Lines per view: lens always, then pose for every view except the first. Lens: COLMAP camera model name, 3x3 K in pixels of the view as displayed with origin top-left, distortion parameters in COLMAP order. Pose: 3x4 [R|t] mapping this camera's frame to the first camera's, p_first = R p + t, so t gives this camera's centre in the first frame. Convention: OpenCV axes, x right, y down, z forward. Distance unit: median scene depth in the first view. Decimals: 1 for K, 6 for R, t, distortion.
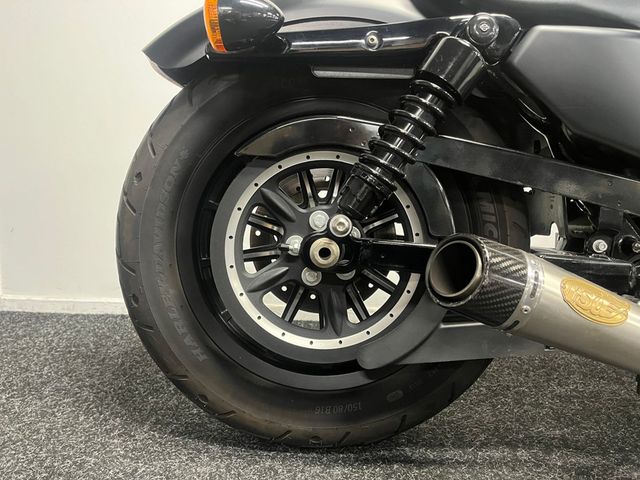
lens RADIAL K [[483.9, 0, 323.5], [0, 483.9, 234.6], [0, 0, 1]] dist [0.065854, -0.085841]
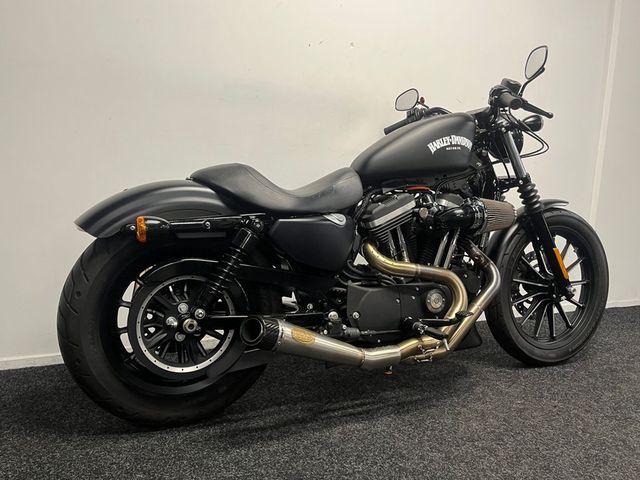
lens RADIAL K [[545.3, 0, 323.9], [0, 545.3, 240.9], [0, 0, 1]] dist [0.030828, -0.029830]
pose [[0.899379, -0.052979, 0.433949, -0.428199], [0.046690, 0.998593, 0.025148, -0.319968], [-0.434670, -0.002356, 0.900587, -1.218670]]
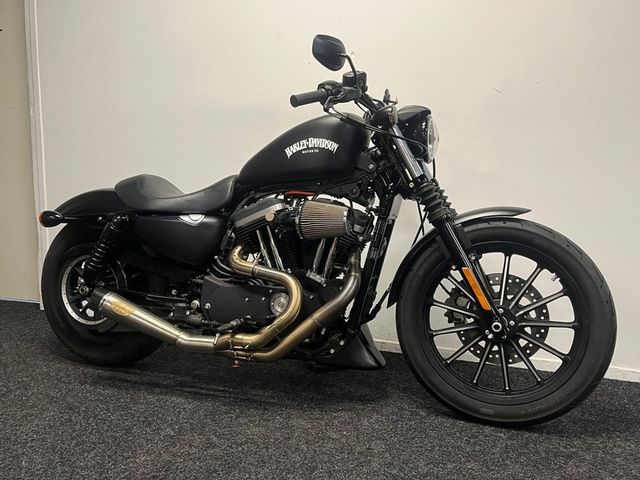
lens RADIAL K [[550.3, 0, 325.1], [0, 550.3, 234.1], [0, 0, 1]] dist [0.013994, -0.000549]
pose [[0.942692, 0.011132, -0.333478, 2.219539], [-0.022095, 0.999332, -0.029102, -0.211018], [0.332931, 0.034803, 0.942309, -1.498448]]
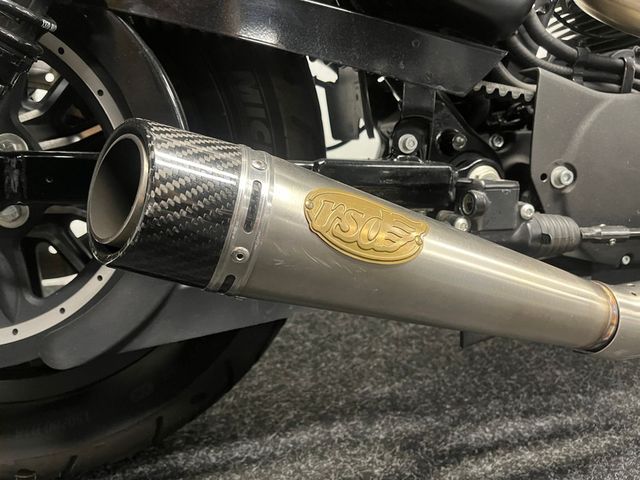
lens RADIAL K [[483.9, 0, 324.1], [0, 483.9, 241.1], [0, 0, 1]] dist [0.065854, -0.085841]
pose [[0.972994, -0.100920, 0.207599, 0.277492], [0.071910, 0.987130, 0.142841, 0.049859], [-0.219343, -0.124055, 0.967729, 0.329388]]
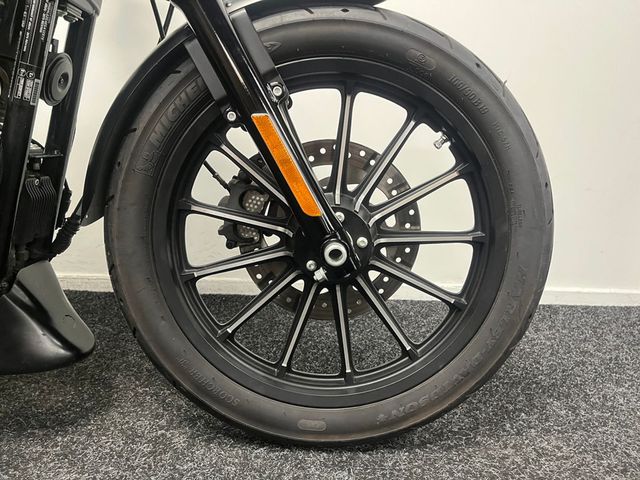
lens RADIAL K [[483.9, 0, 320.1], [0, 483.9, 241.7], [0, 0, 1]] dist [0.065854, -0.085841]
pose [[0.999205, -0.002452, 0.039794, 2.070113], [-0.003313, 0.989549, 0.144156, -0.053406], [-0.039732, -0.144174, 0.988754, 0.068105]]
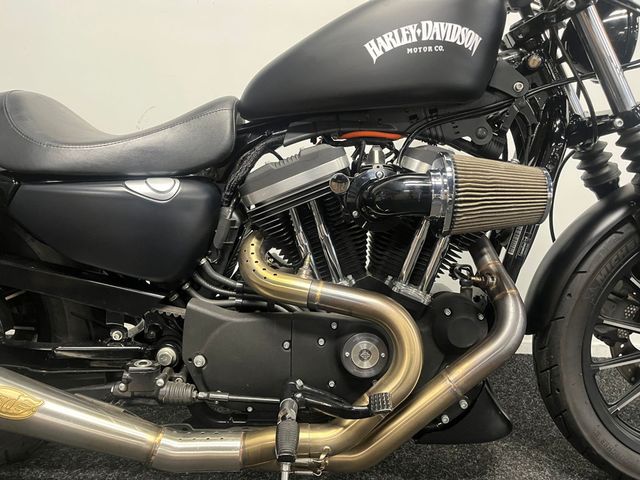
lens RADIAL K [[496.4, 0, 322.3], [0, 496.4, 236.4], [0, 0, 1]] dist [0.001071, -0.006301]
pose [[0.999965, -0.002210, -0.008085, 1.069253], [0.002987, 0.995243, 0.097378, -0.353754], [0.007832, -0.097399, 0.995215, -0.296340]]
